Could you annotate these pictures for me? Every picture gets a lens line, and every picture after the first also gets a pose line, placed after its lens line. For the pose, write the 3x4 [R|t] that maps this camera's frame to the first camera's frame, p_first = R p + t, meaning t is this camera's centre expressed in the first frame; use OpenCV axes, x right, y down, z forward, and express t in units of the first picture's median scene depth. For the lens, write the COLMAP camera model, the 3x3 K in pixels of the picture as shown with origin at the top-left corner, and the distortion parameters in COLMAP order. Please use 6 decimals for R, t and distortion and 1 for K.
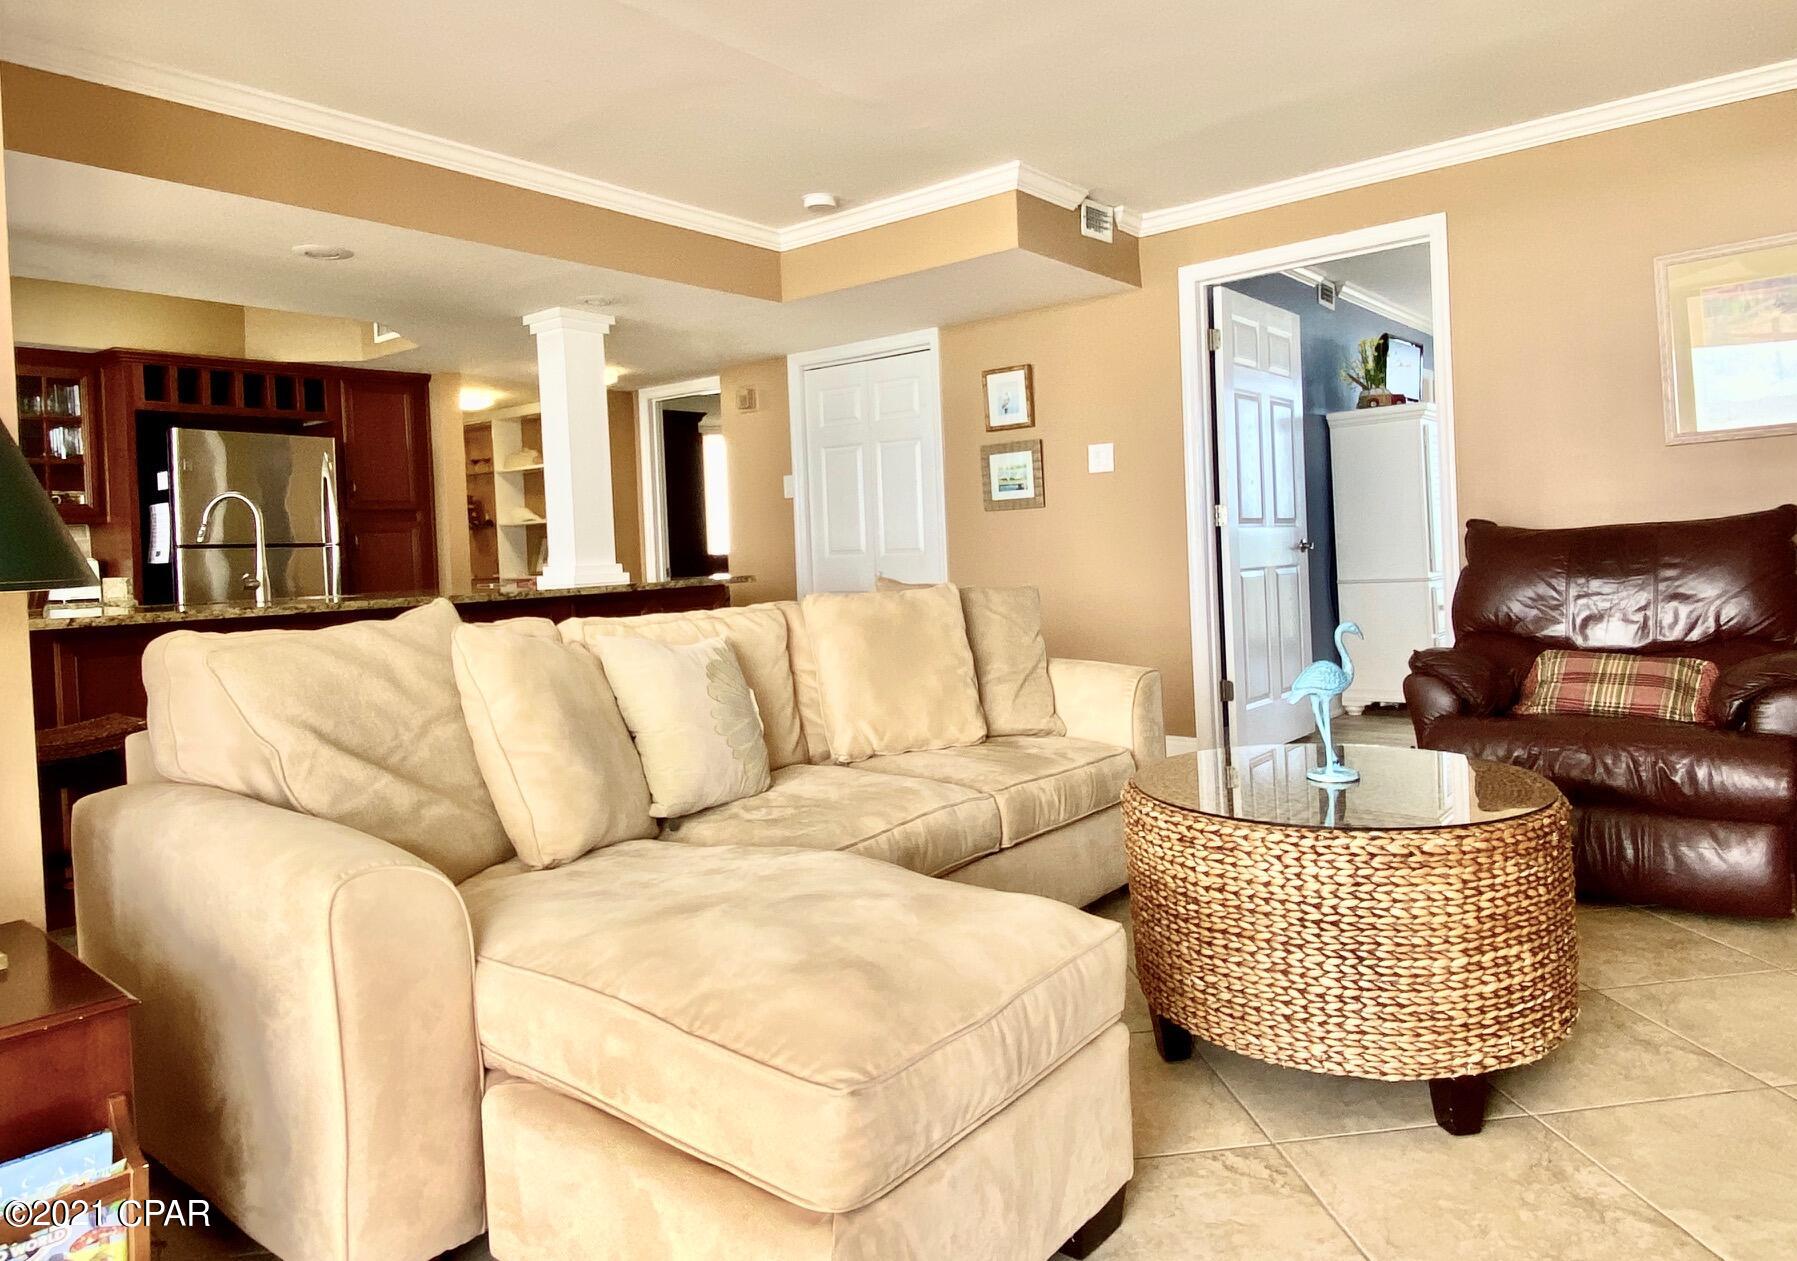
lens RADIAL K [[1138.8, 0, 922.4], [0, 1138.8, 576.7], [0, 0, 1]] dist [0.055373, -0.072780]
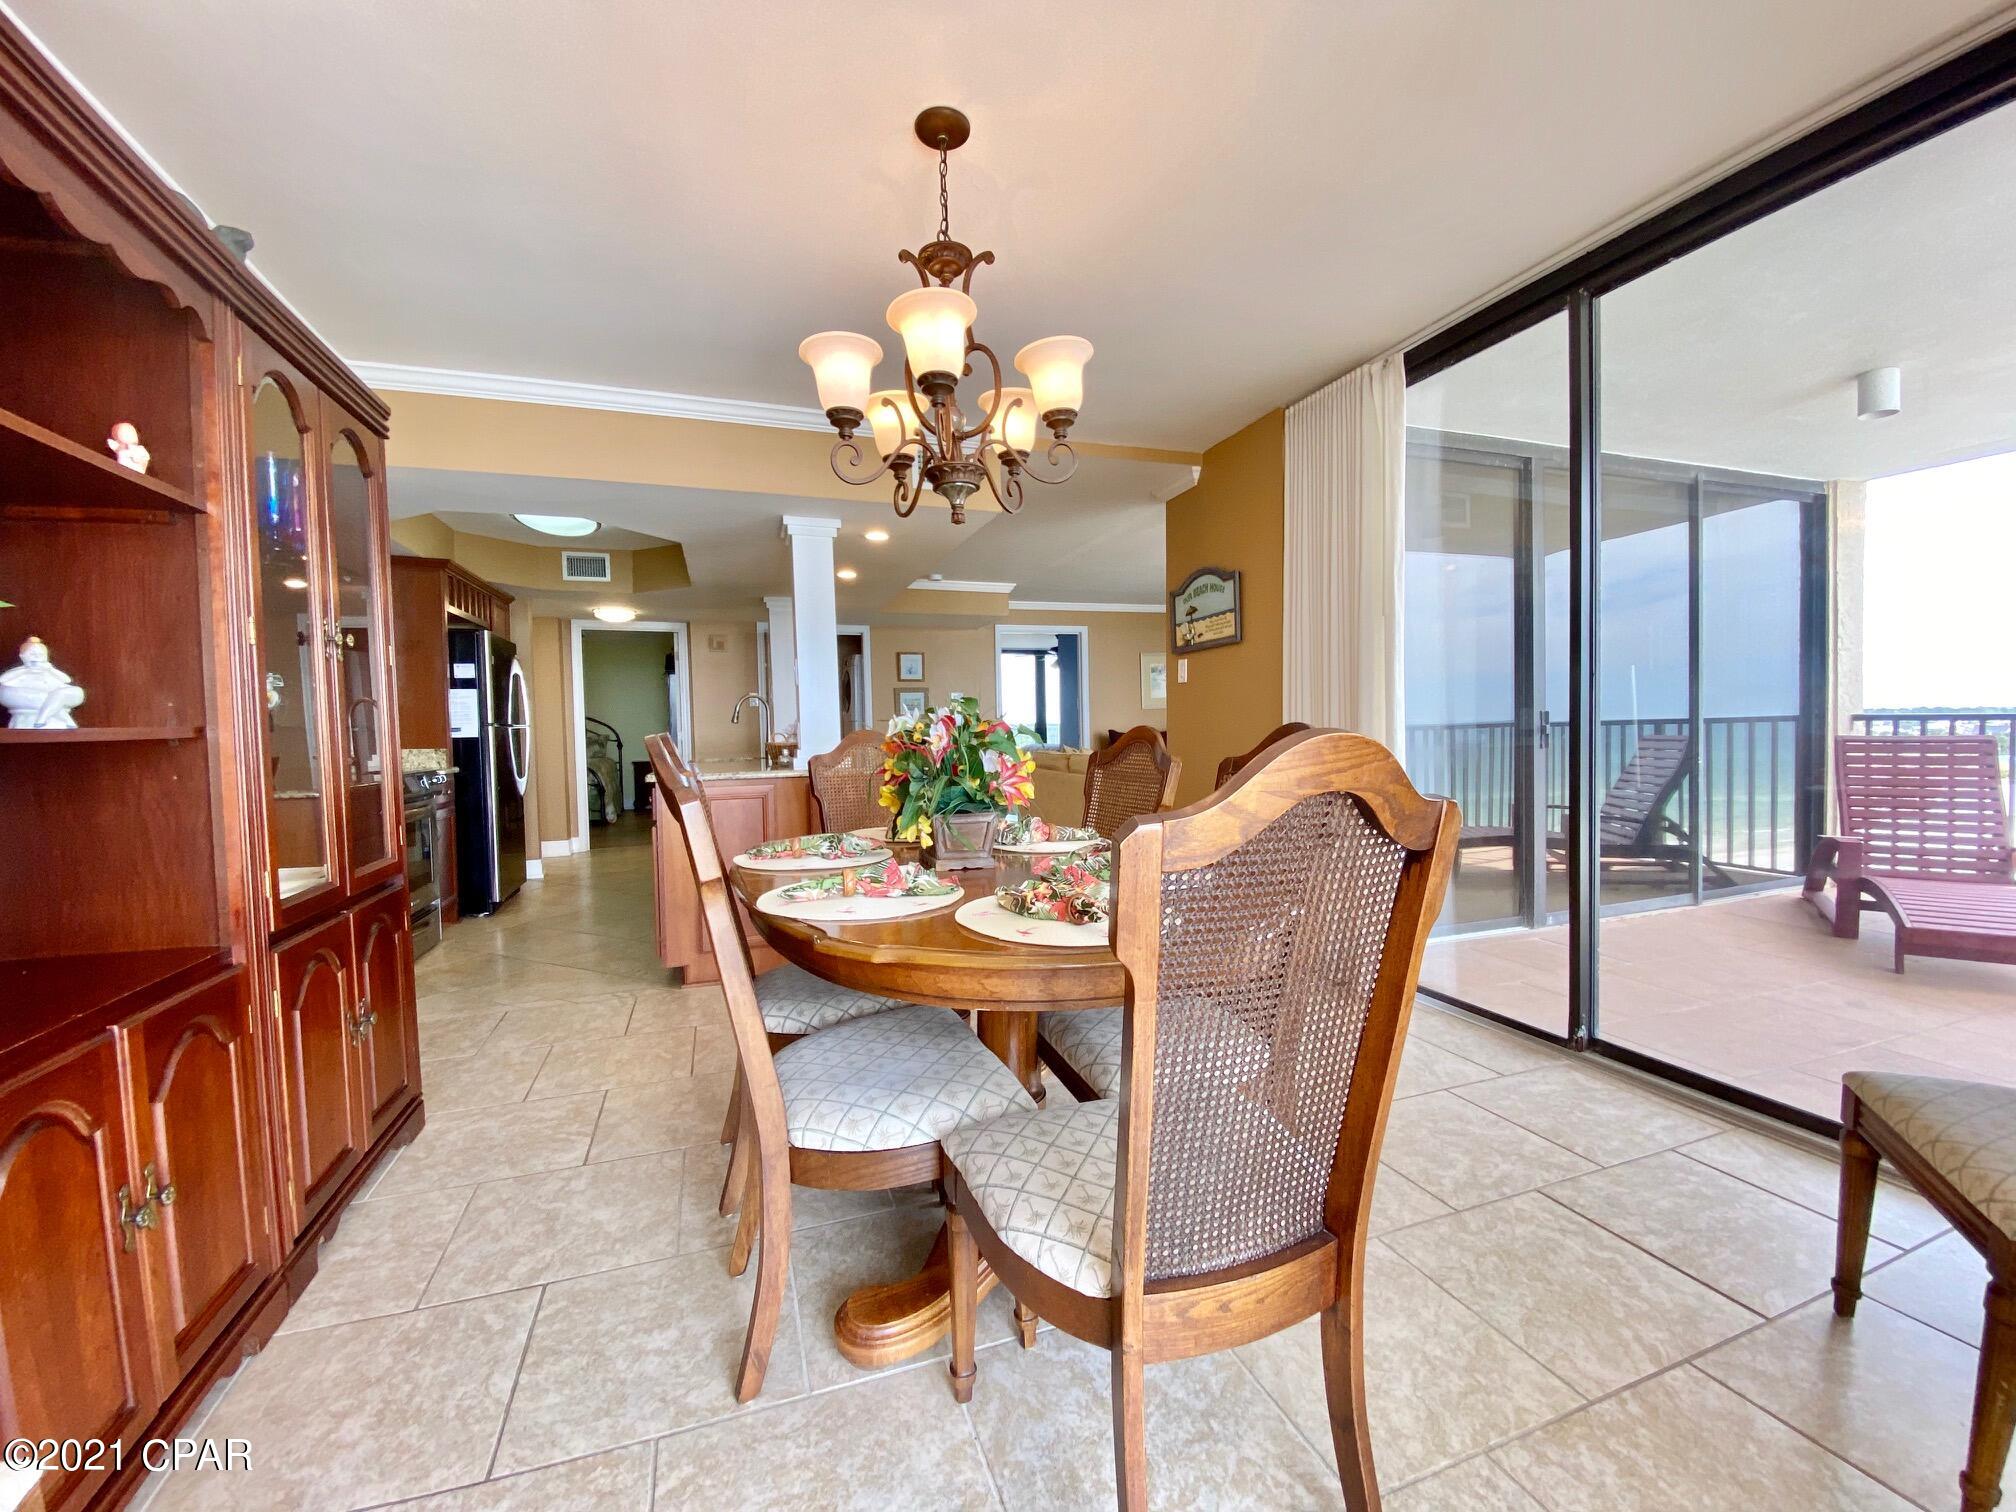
lens RADIAL K [[815.6, 0, 1010.6], [0, 815.6, 752.3], [0, 0, 1]] dist [0.040423, -0.030773]
pose [[0.534230, 0.000681, 0.845339, -1.908180], [0.017924, 0.999766, -0.012133, 0.042886], [-0.845149, 0.021634, 0.534093, 0.067431]]
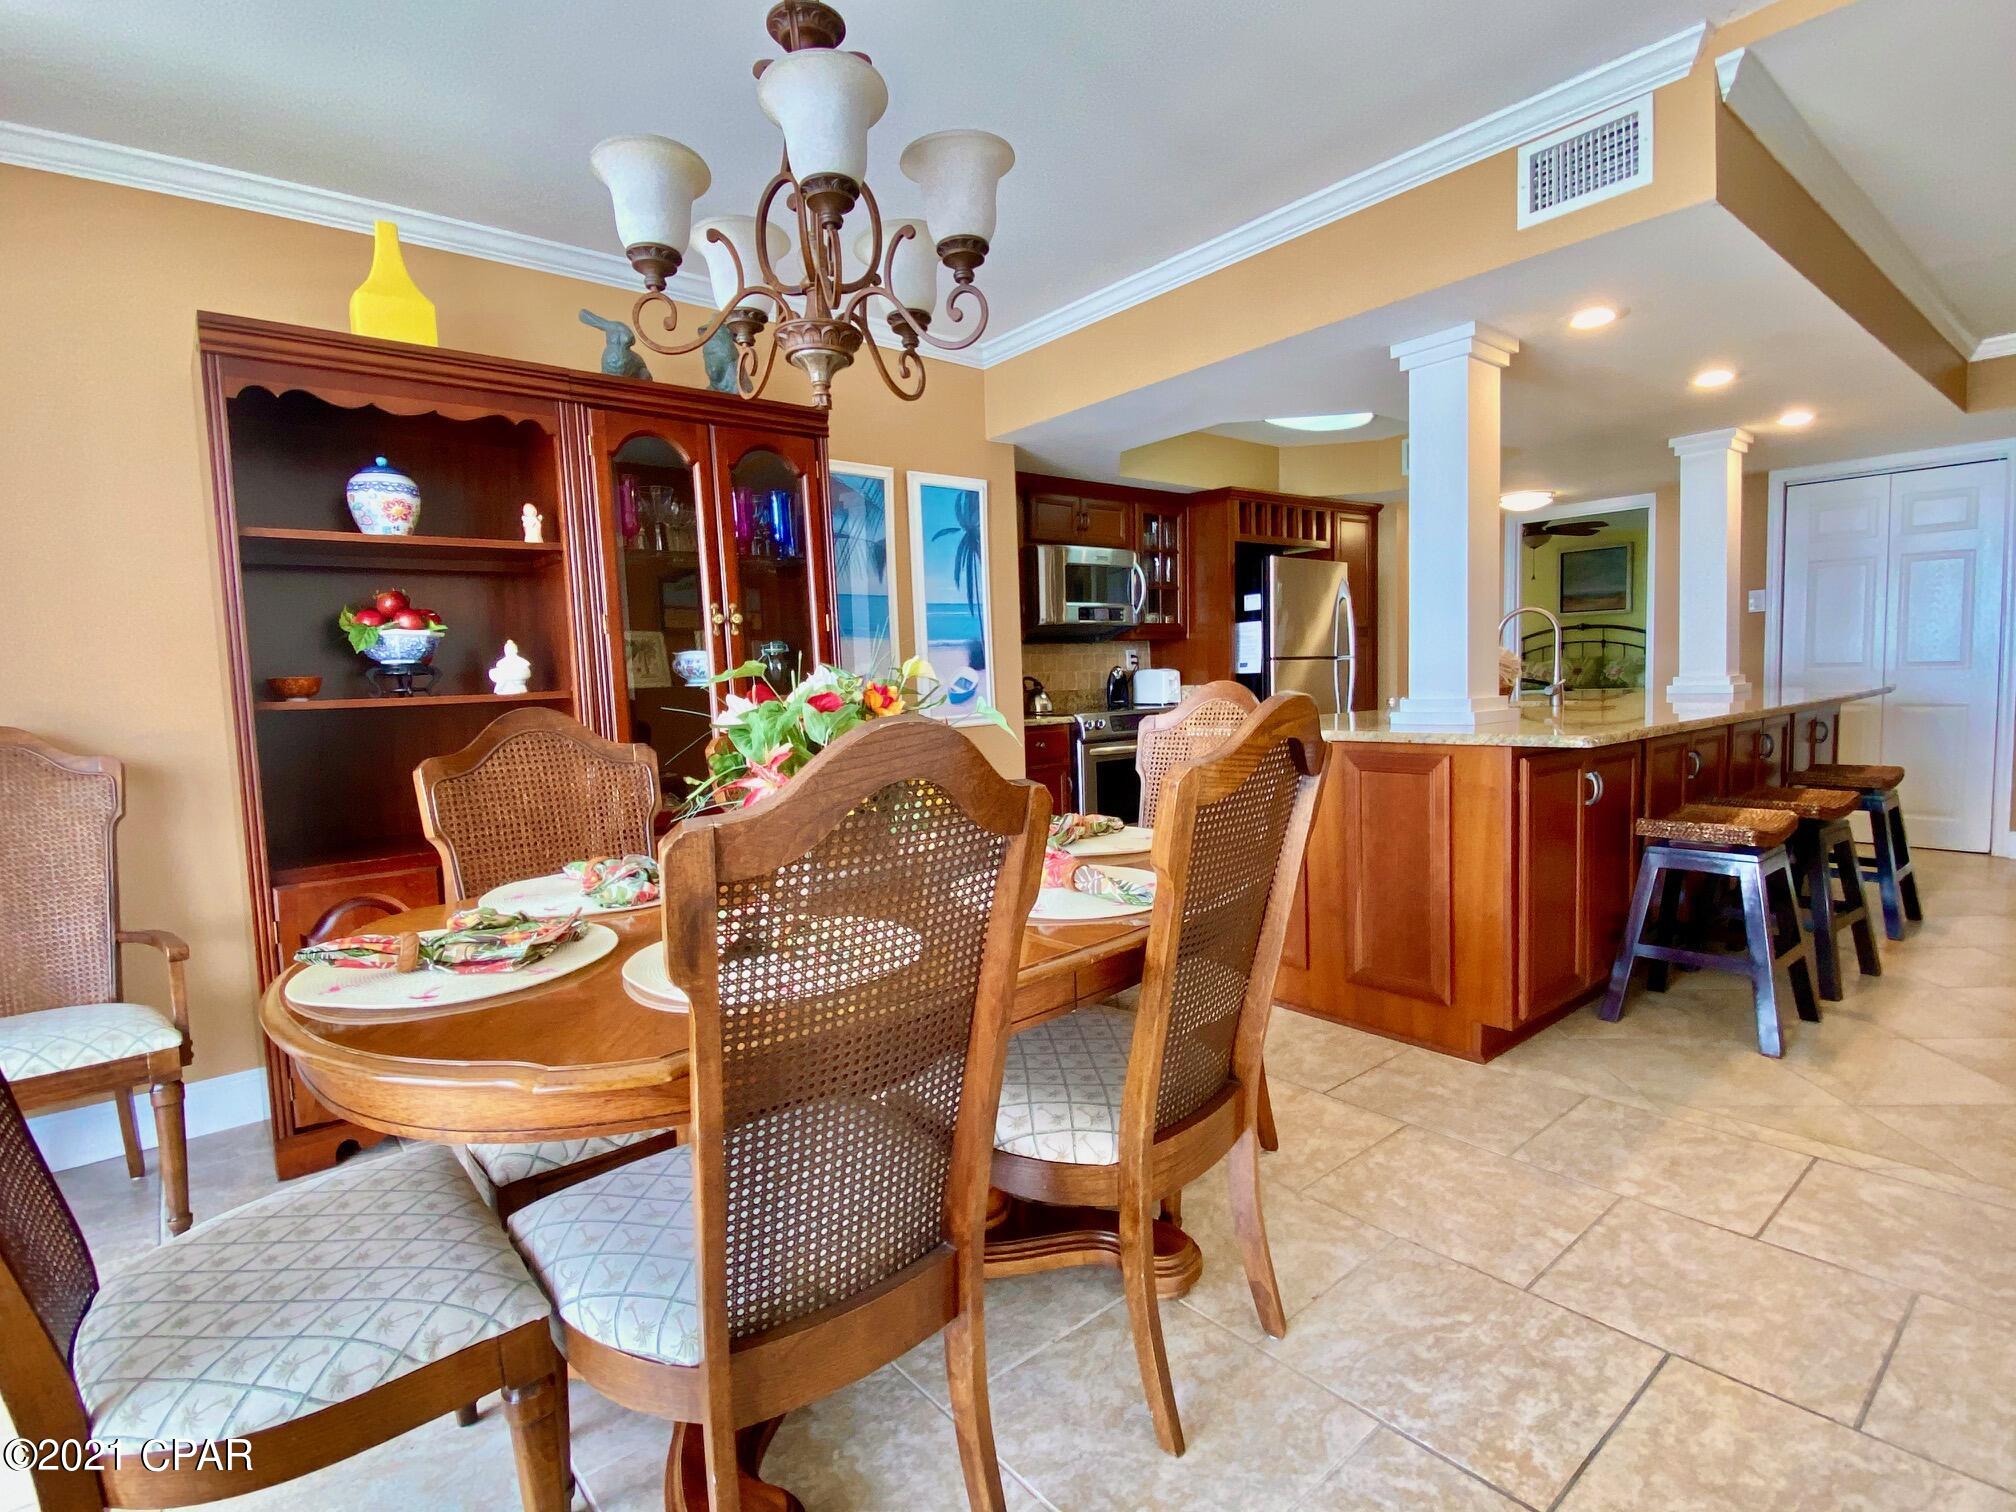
lens RADIAL K [[1000.4, 0, 1019.4], [0, 1000.4, 755.4], [0, 0, 1]] dist [0.044763, -0.040643]
pose [[0.981050, 0.020395, -0.192677, -1.209618], [-0.007539, 0.997710, 0.067221, 0.007788], [0.193607, -0.064495, 0.978957, -0.088824]]
